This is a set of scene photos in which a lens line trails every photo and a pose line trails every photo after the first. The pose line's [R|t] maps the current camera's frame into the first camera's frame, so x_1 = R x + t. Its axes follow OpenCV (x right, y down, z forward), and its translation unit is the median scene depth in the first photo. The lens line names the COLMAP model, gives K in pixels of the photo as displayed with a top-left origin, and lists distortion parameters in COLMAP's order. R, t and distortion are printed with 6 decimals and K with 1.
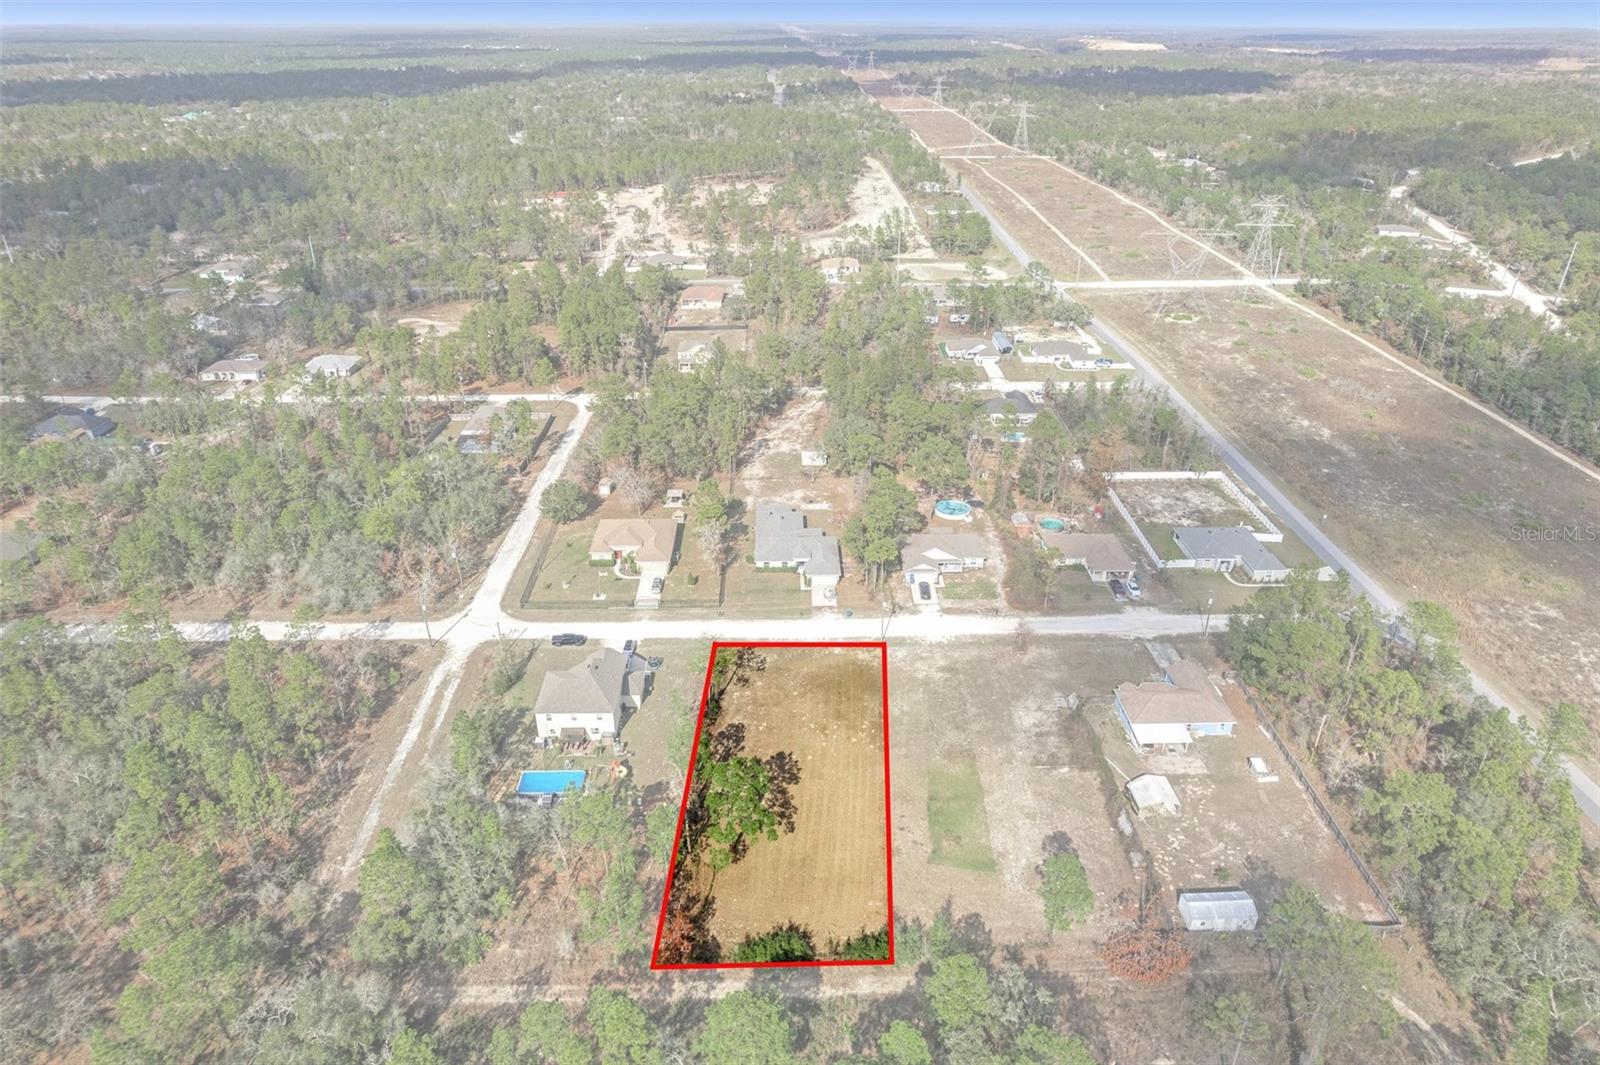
lens RADIAL K [[1022.7, 0, 803.7], [0, 1022.7, 540.6], [0, 0, 1]] dist [-0.071369, 0.059630]
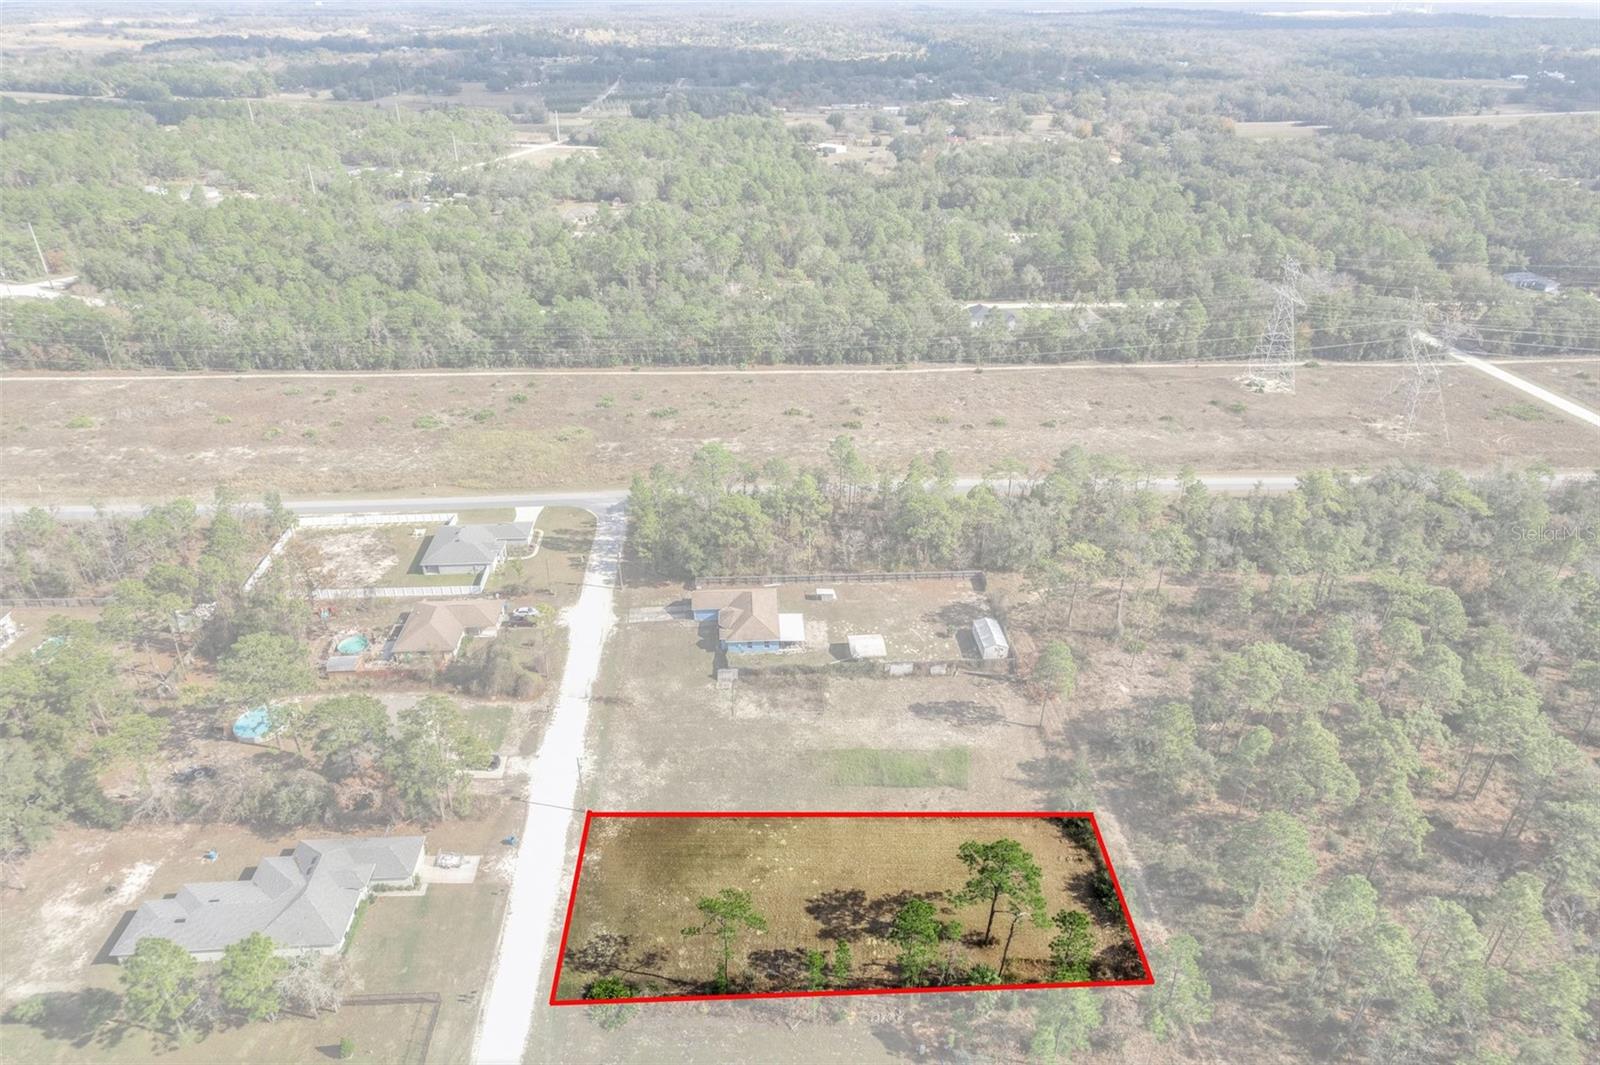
lens RADIAL K [[1022.7, 0, 803.7], [0, 1022.7, 540.6], [0, 0, 1]] dist [-0.071369, 0.059630]
pose [[-0.043060, -0.482569, 0.874799, -0.461250], [0.457939, 0.768679, 0.446571, -0.298755], [-0.887940, 0.419834, 0.187887, 0.572453]]
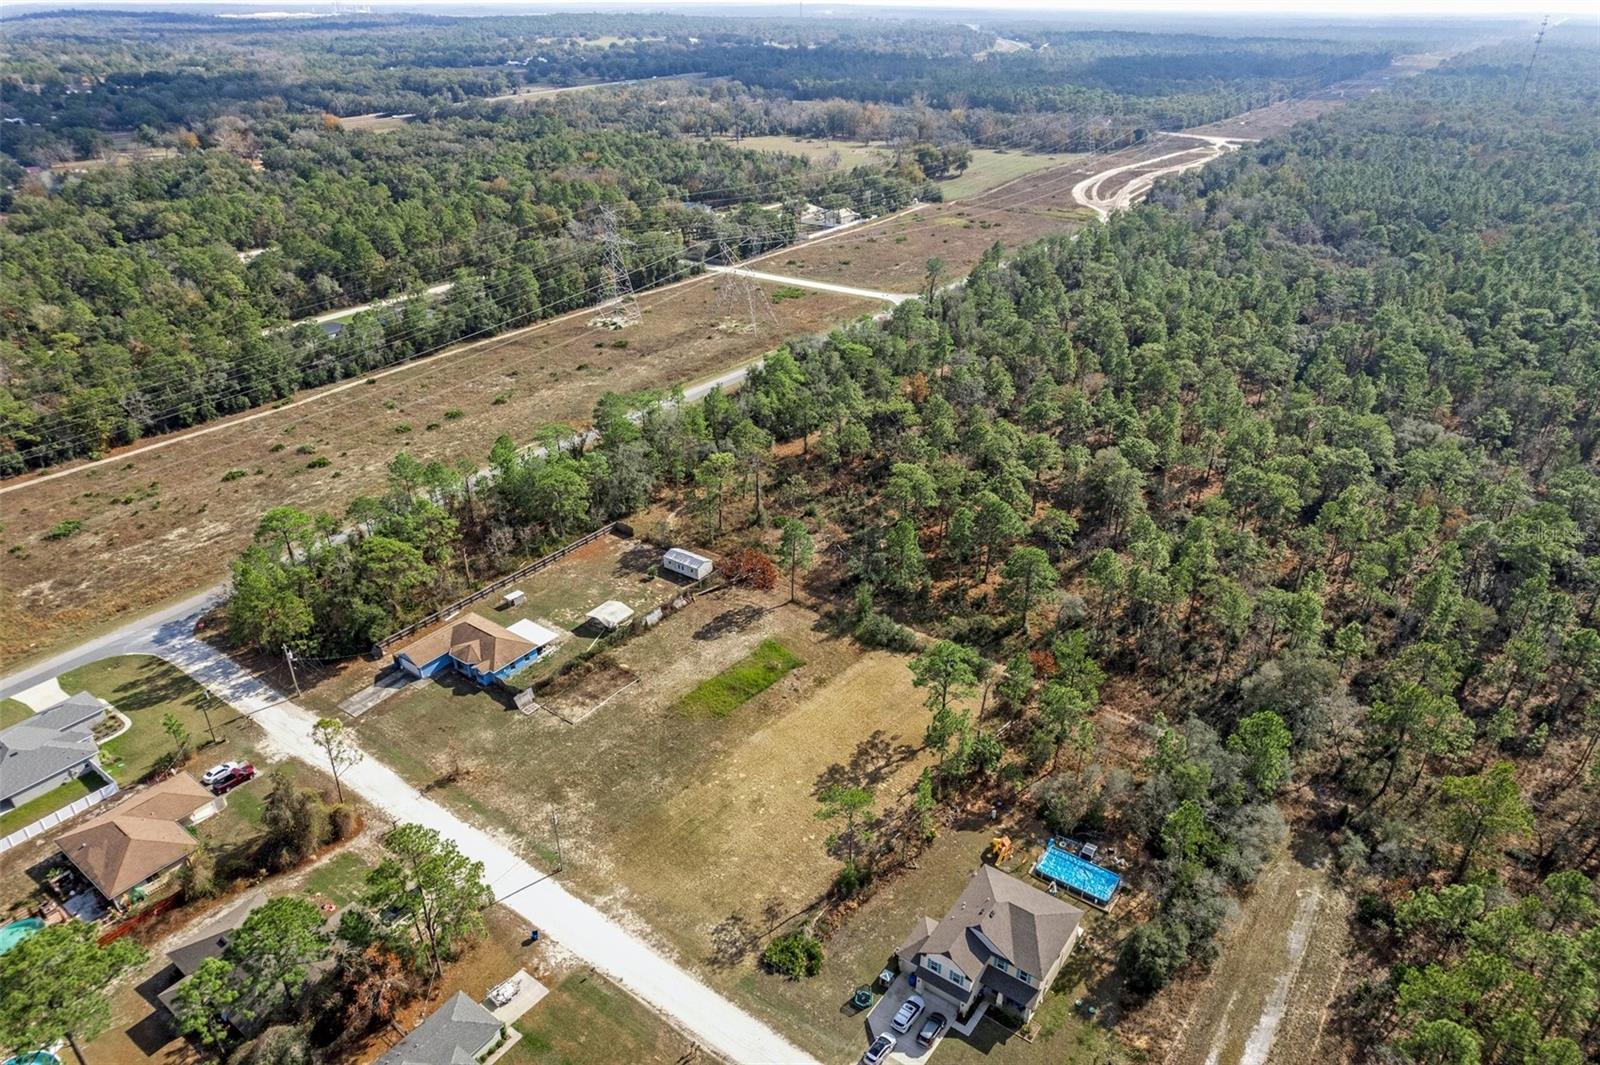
lens RADIAL K [[1026.8, 0, 802.4], [0, 1026.8, 532.5], [0, 0, 1]] dist [-0.072486, 0.056161]
pose [[-0.797723, -0.287449, 0.530104, -0.321958], [0.273314, 0.611251, 0.742746, -0.463145], [-0.537529, 0.737391, -0.409045, 0.941929]]
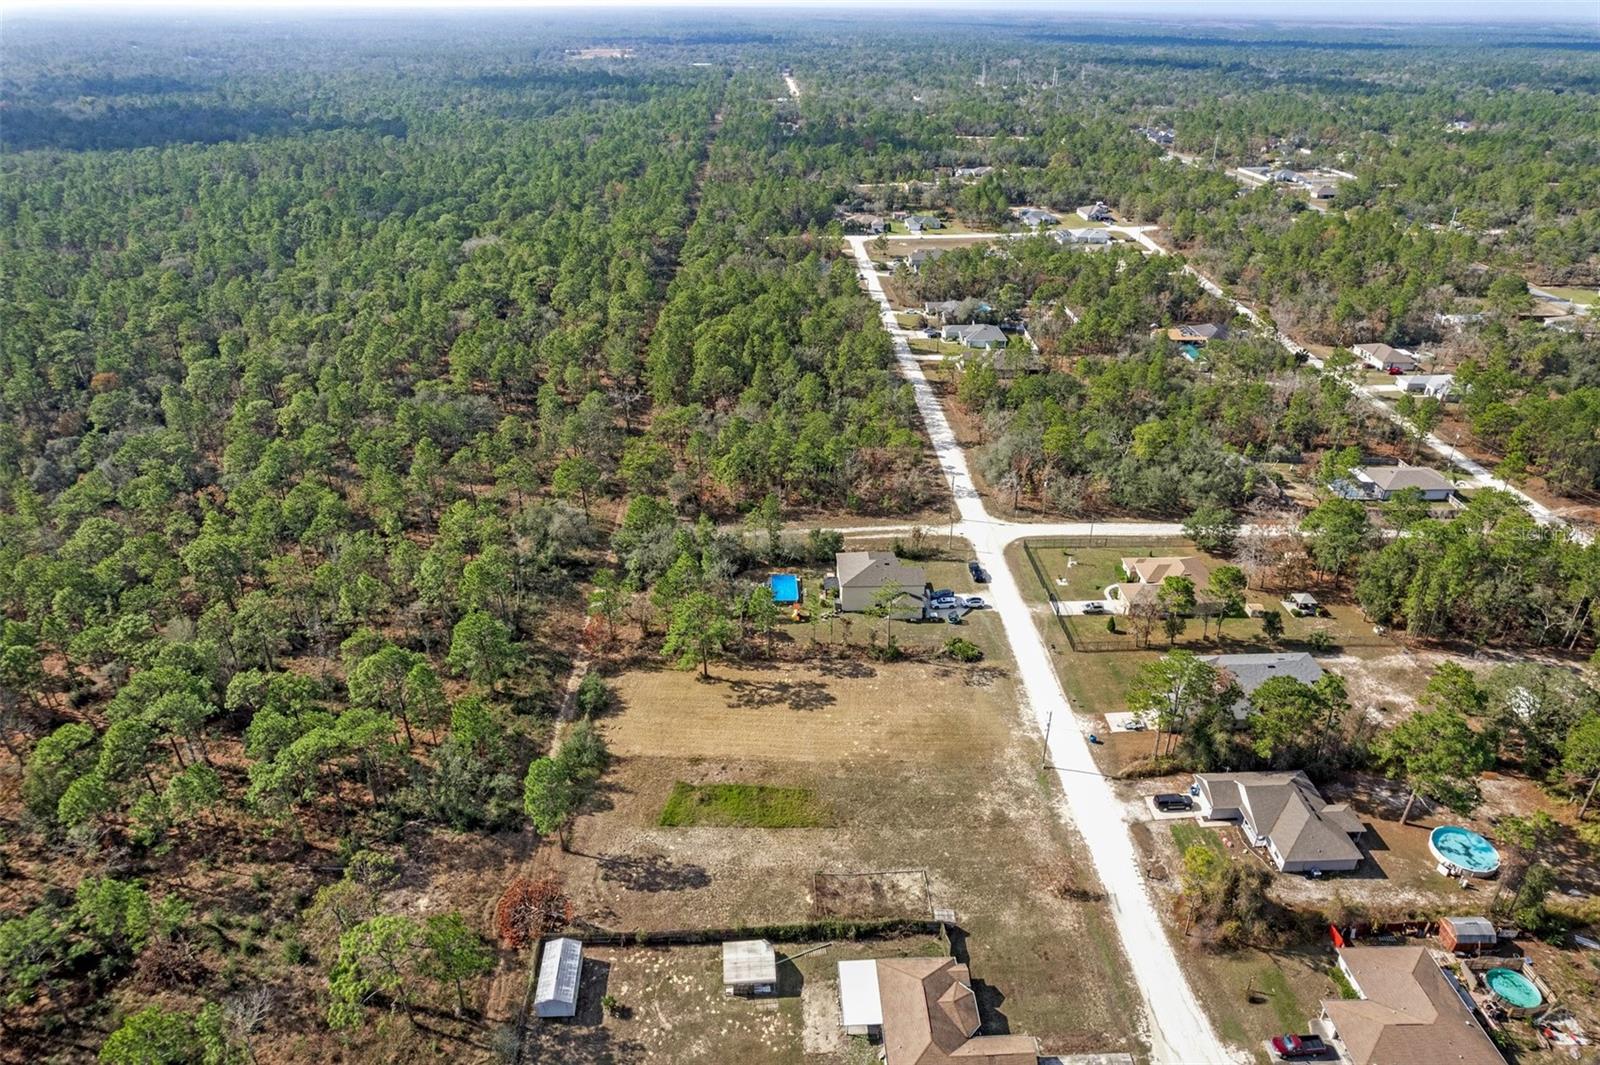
lens RADIAL K [[1022.7, 0, 803.7], [0, 1022.7, 540.6], [0, 0, 1]] dist [-0.071369, 0.059630]
pose [[0.019894, 0.472123, -0.881308, 0.651750], [-0.469554, 0.782632, 0.408663, -0.264152], [0.882679, 0.405692, 0.237257, 0.515596]]
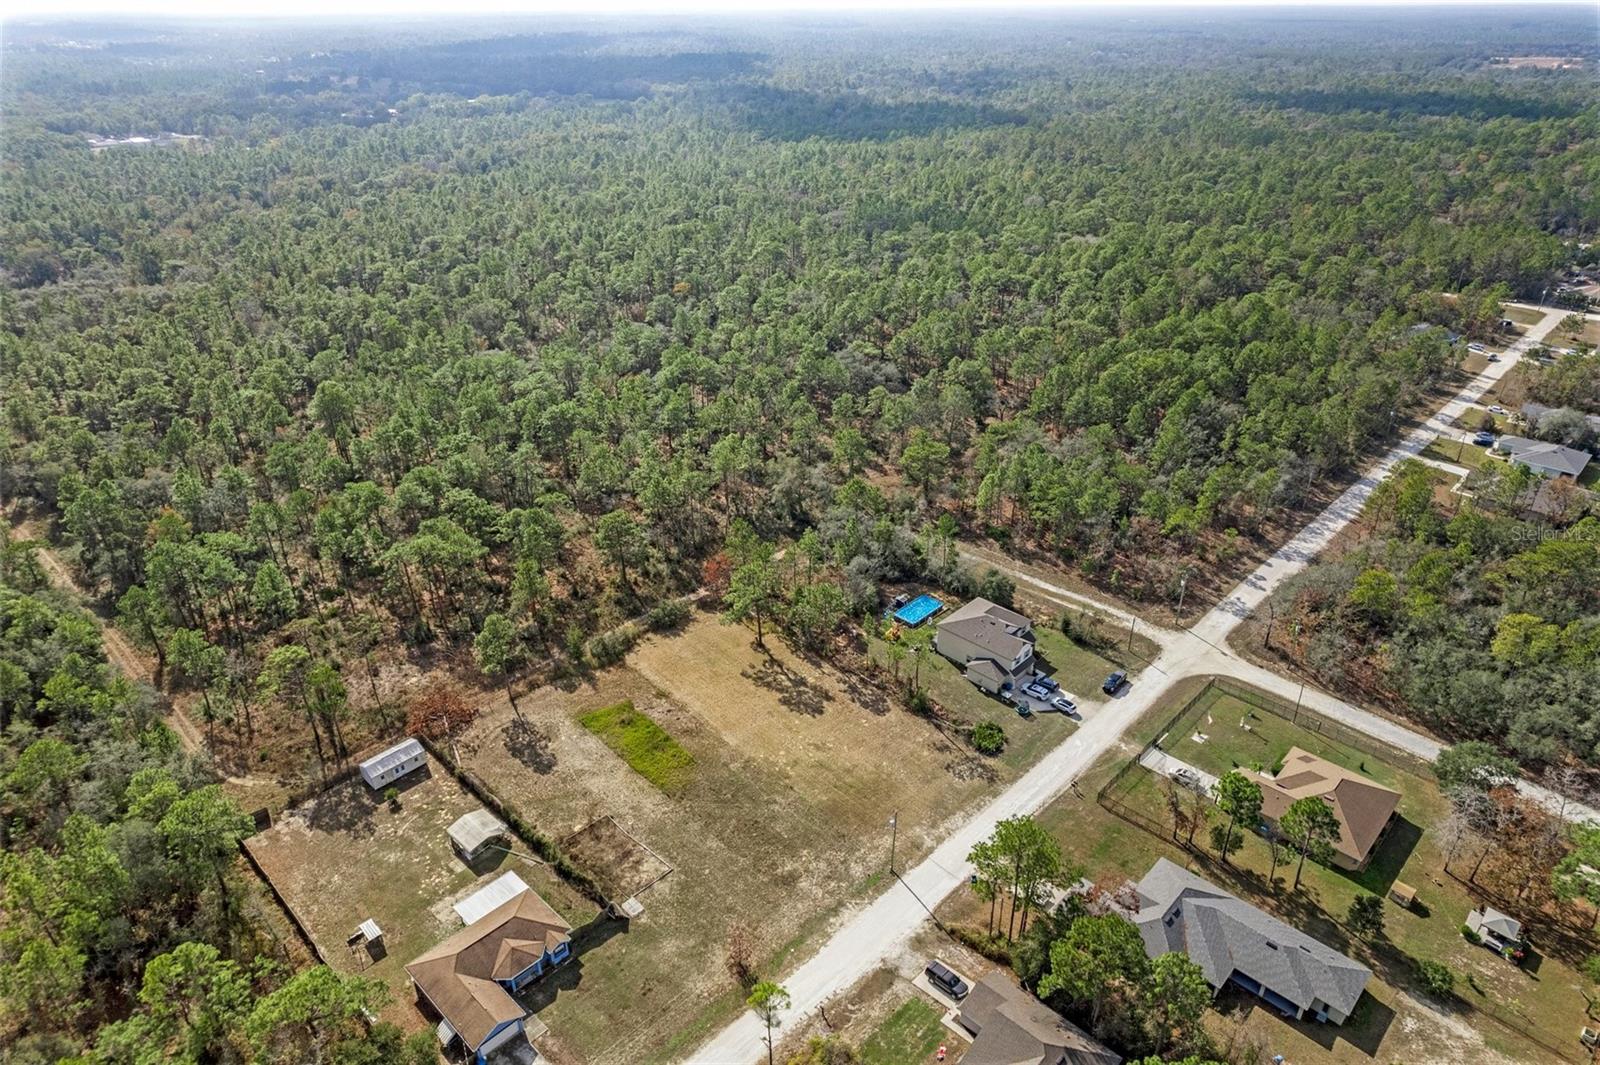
lens RADIAL K [[1022.7, 0, 803.7], [0, 1022.7, 540.6], [0, 0, 1]] dist [-0.071369, 0.059630]
pose [[-0.709924, 0.335319, -0.619329, 0.449865], [-0.323724, 0.625612, 0.709798, -0.494600], [0.625469, 0.704394, -0.335586, 0.953532]]
